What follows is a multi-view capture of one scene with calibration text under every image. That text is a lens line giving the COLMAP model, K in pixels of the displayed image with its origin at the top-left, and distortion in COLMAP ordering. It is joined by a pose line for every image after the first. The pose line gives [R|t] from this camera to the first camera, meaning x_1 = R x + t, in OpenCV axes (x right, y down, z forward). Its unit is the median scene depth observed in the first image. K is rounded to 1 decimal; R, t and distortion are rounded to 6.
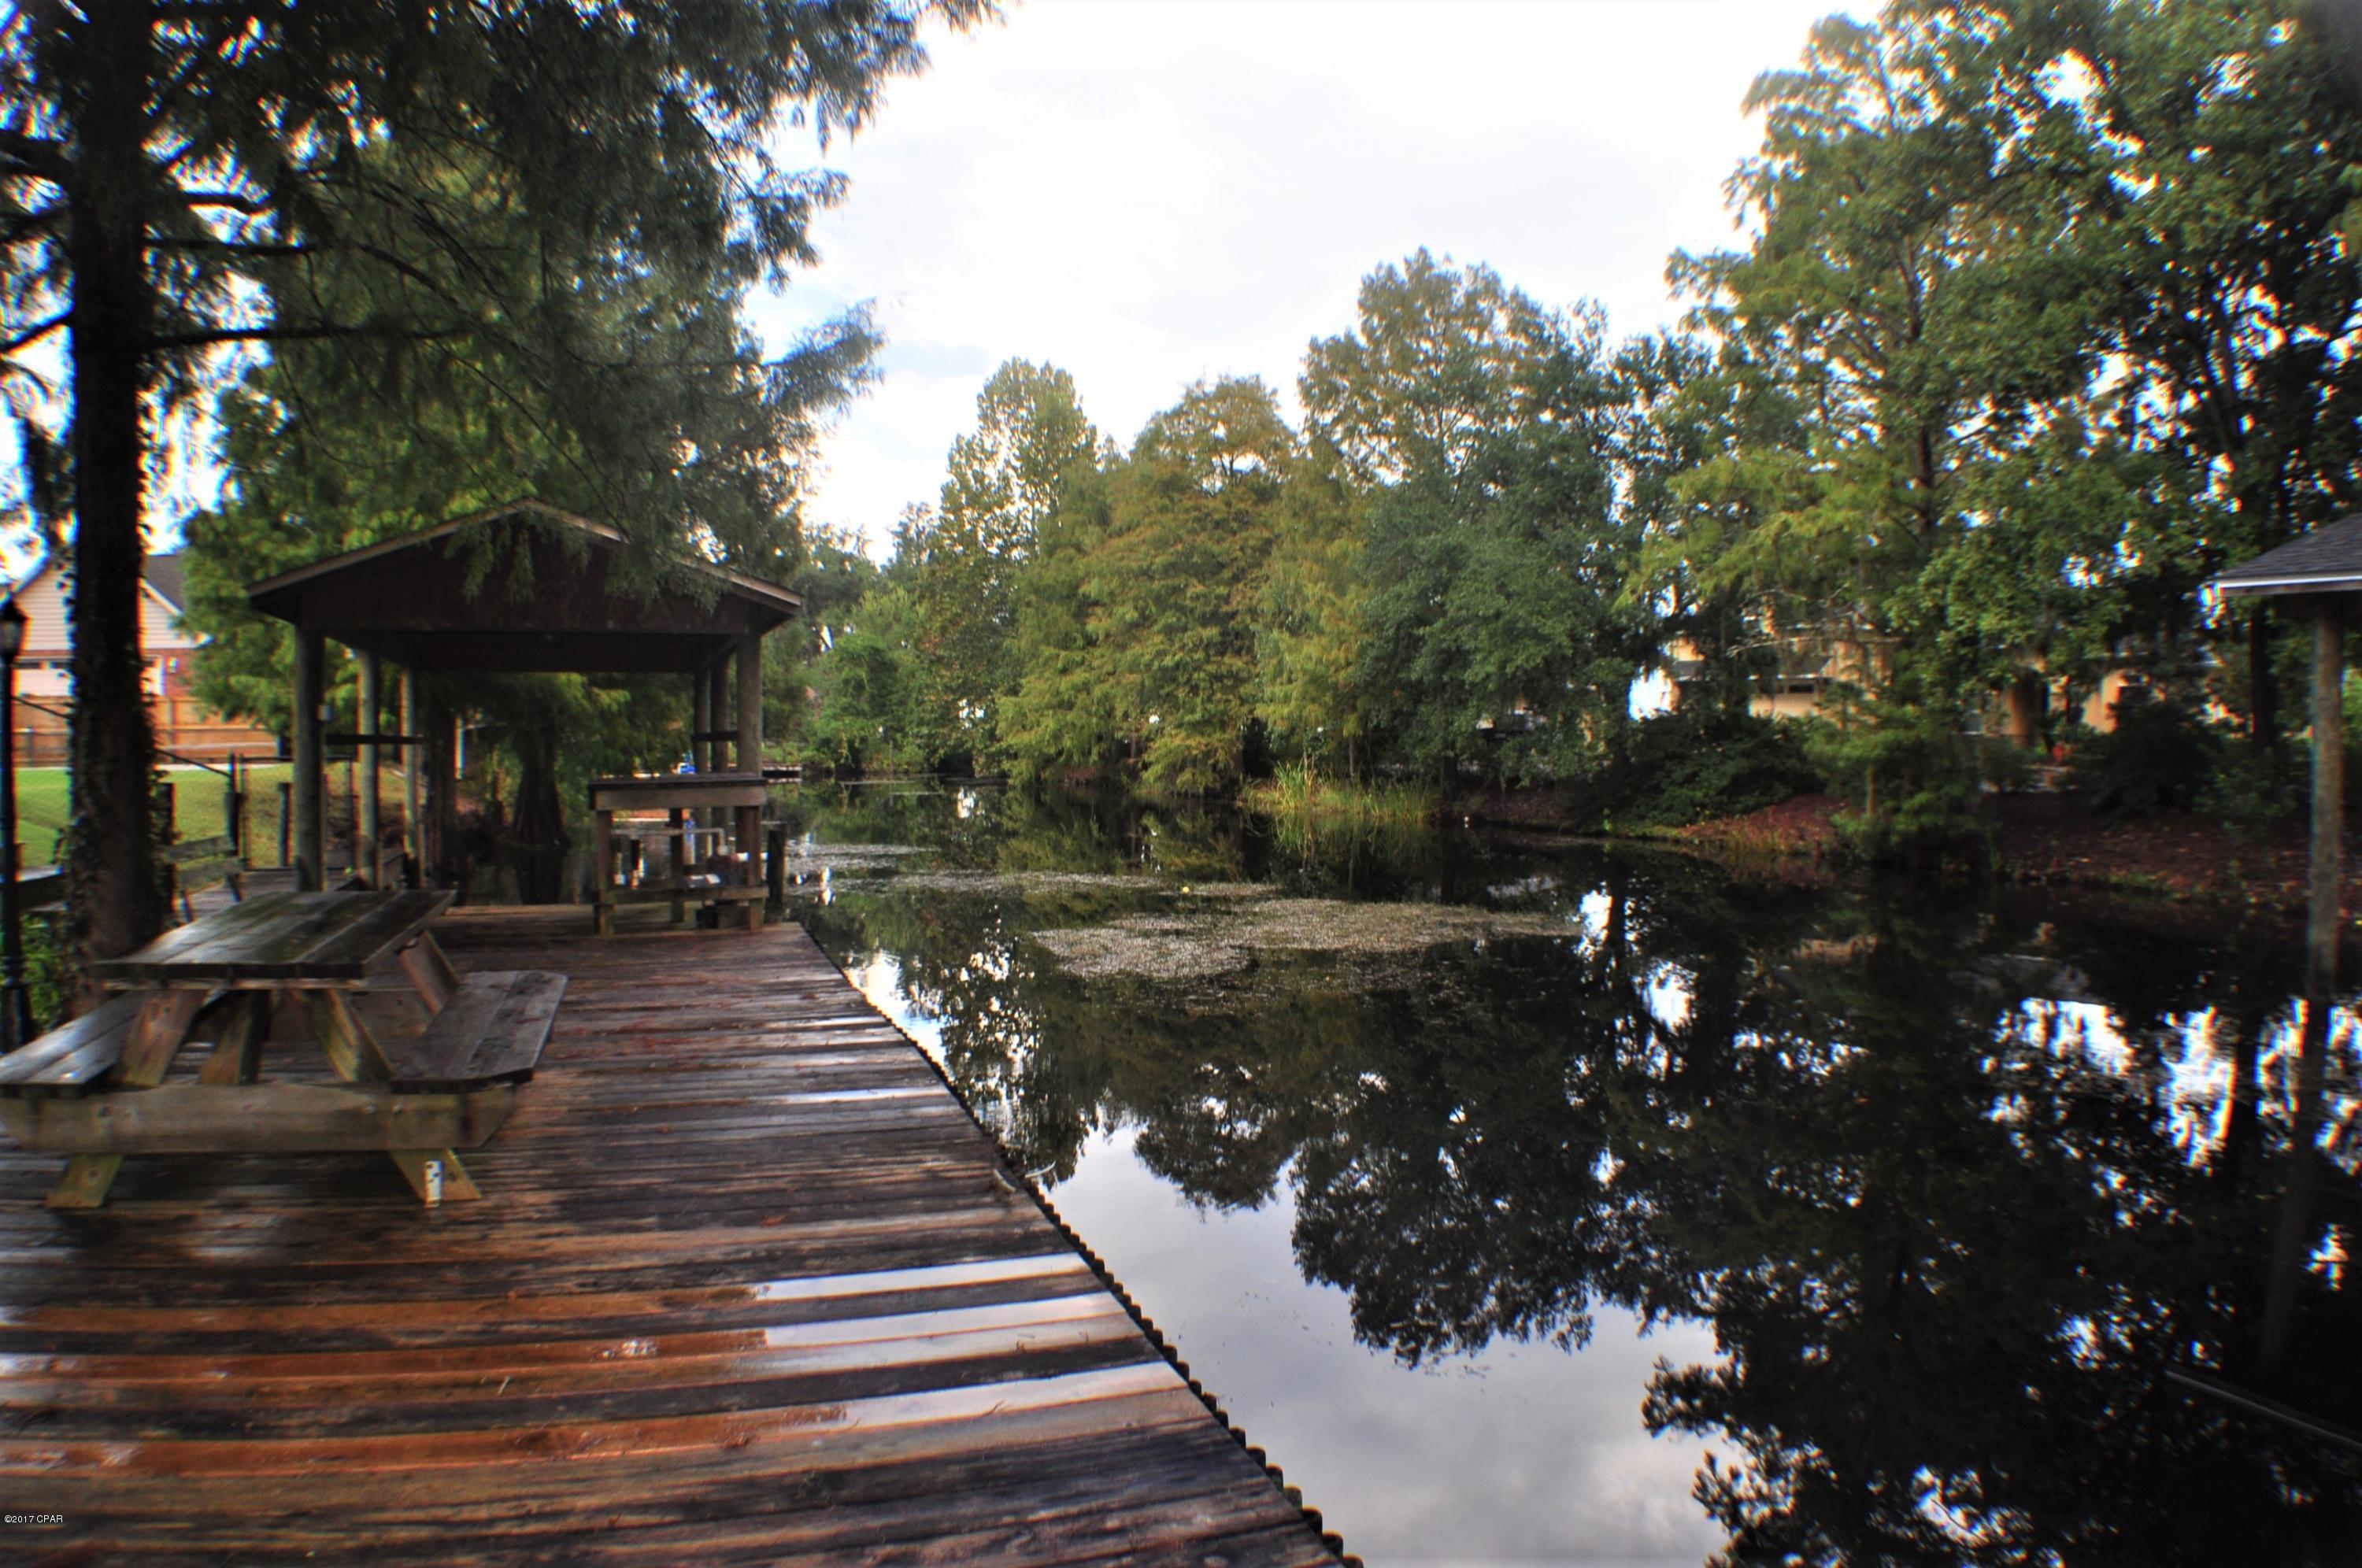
lens RADIAL K [[1528.0, 0, 1167.5], [0, 1528.0, 802.7], [0, 0, 1]] dist [-0.214212, 0.049417]
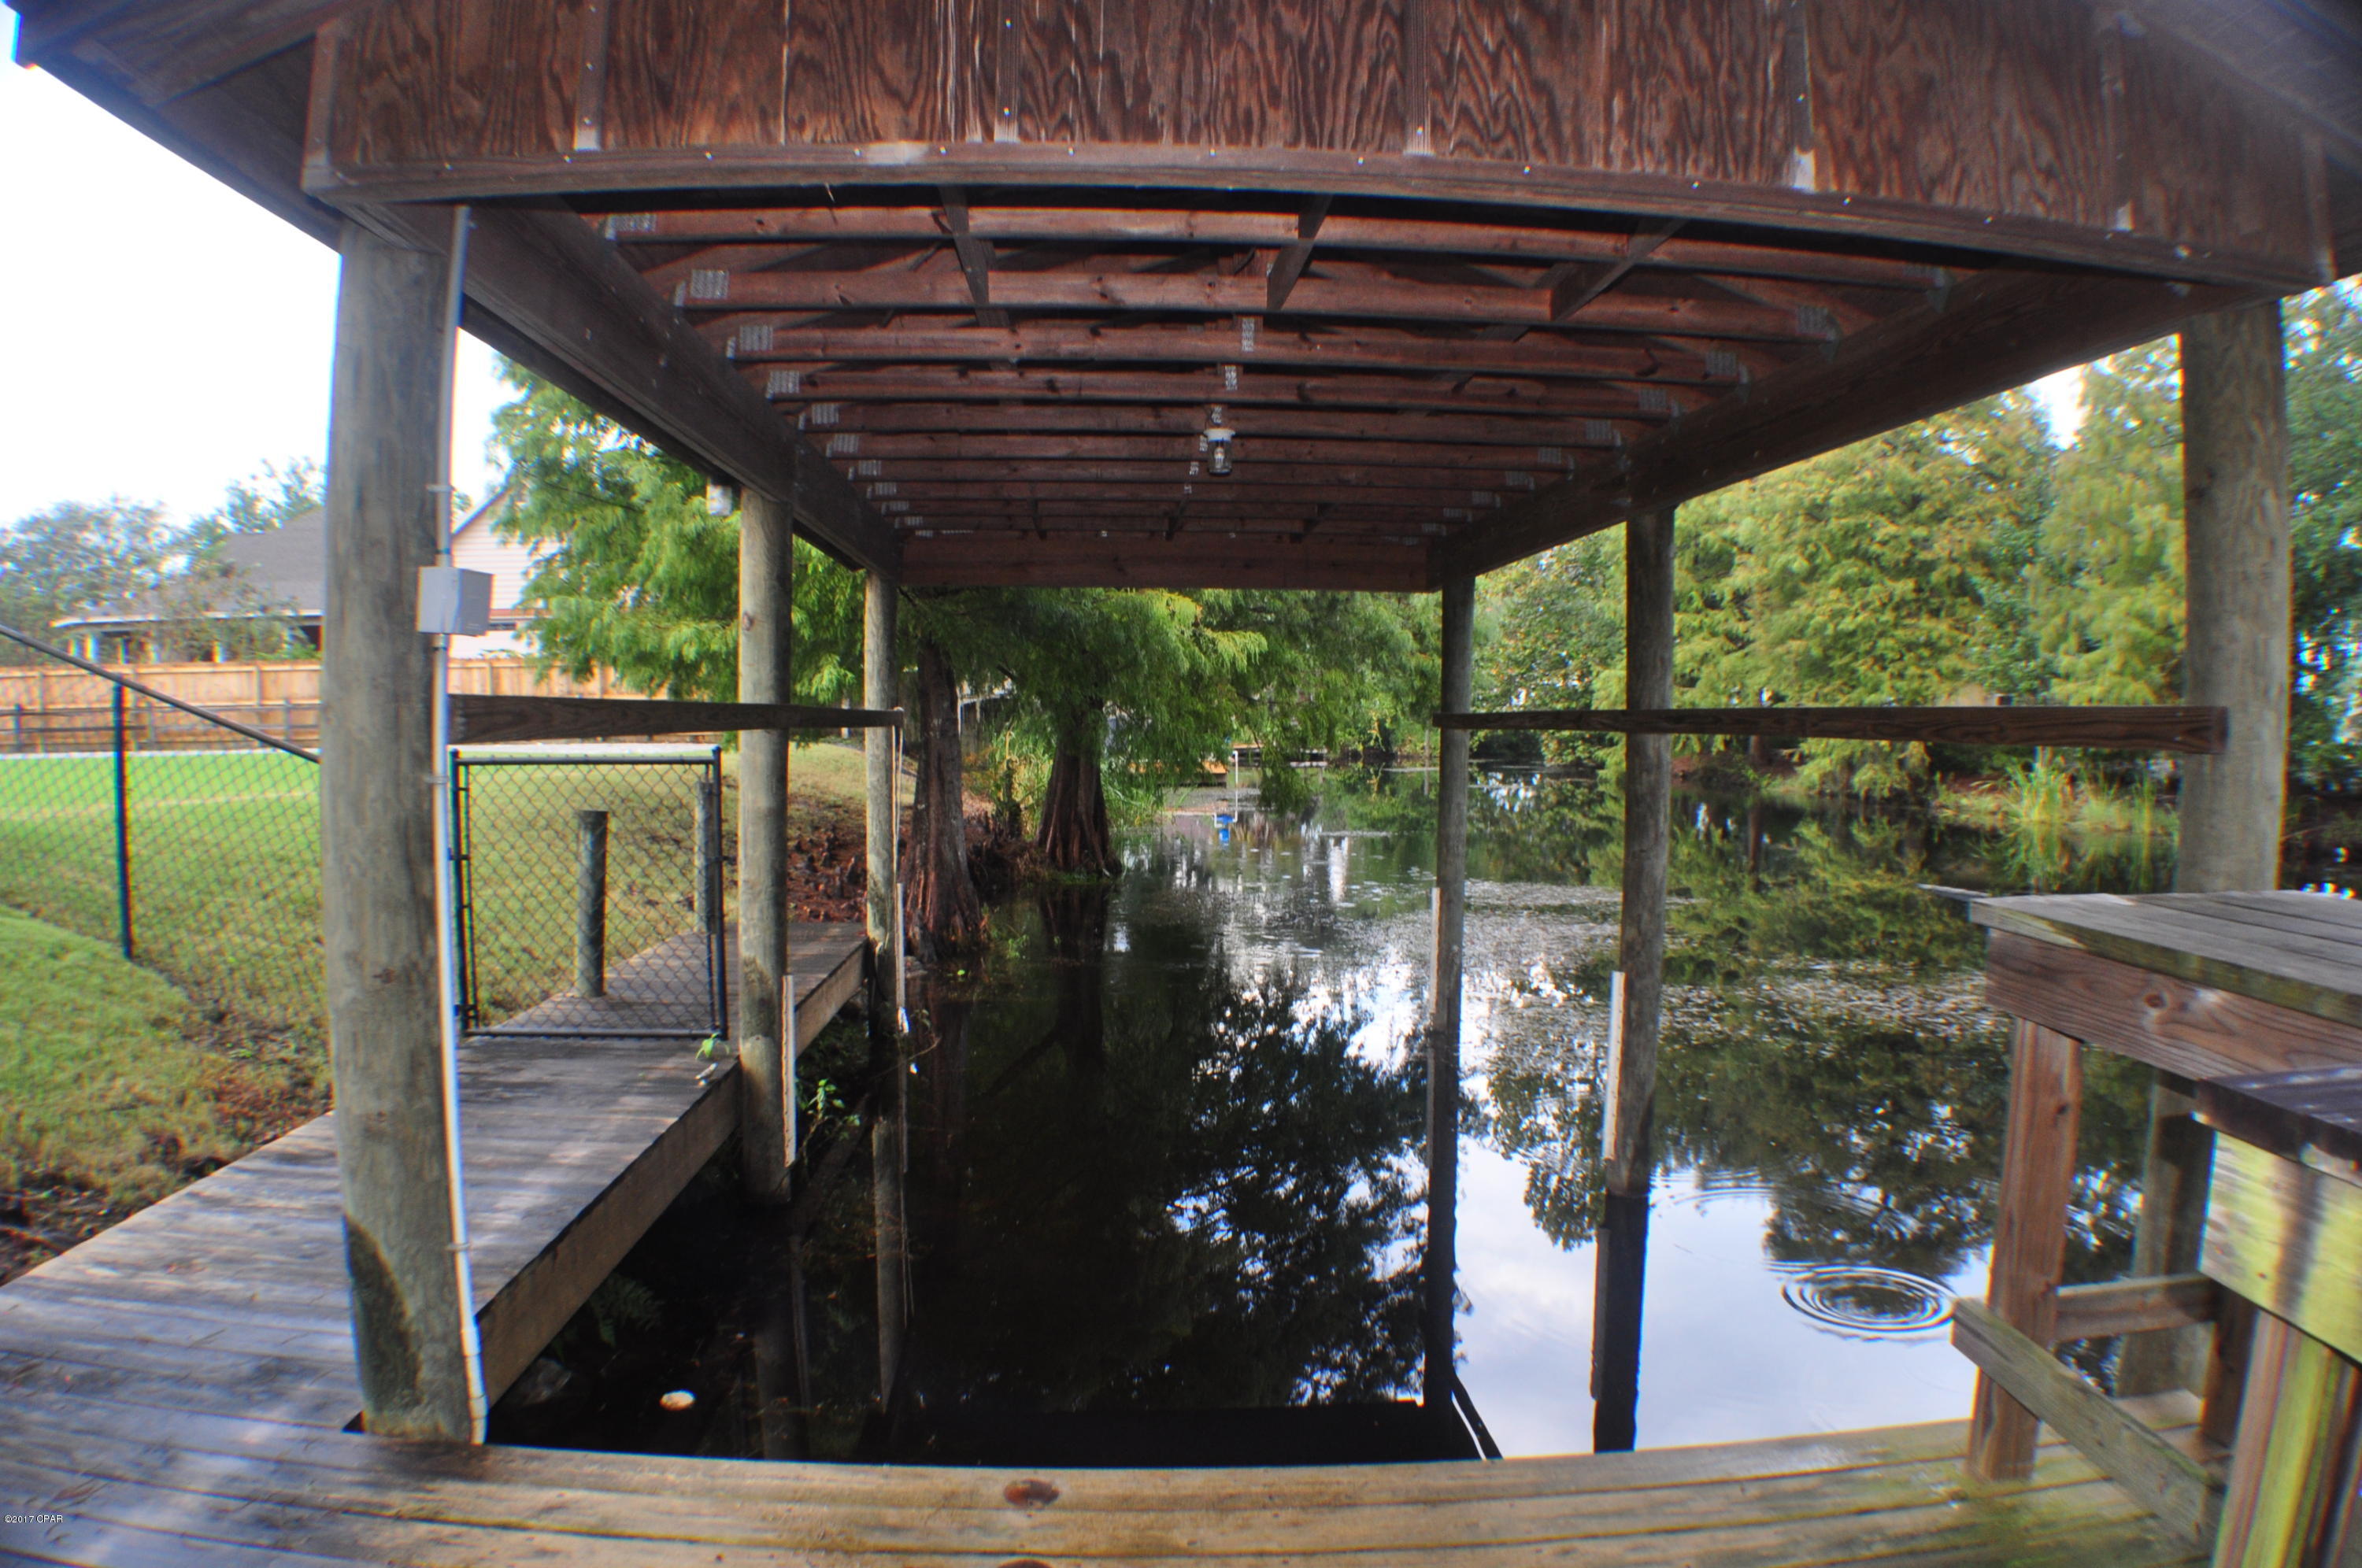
lens RADIAL K [[1528.0, 0, 1167.5], [0, 1528.0, 802.7], [0, 0, 1]] dist [-0.214212, 0.049417]
pose [[0.952038, 0.021098, -0.305250, -0.100656], [-0.016964, 0.999725, 0.016187, -0.009039], [0.305508, -0.010232, 0.952135, 0.198695]]
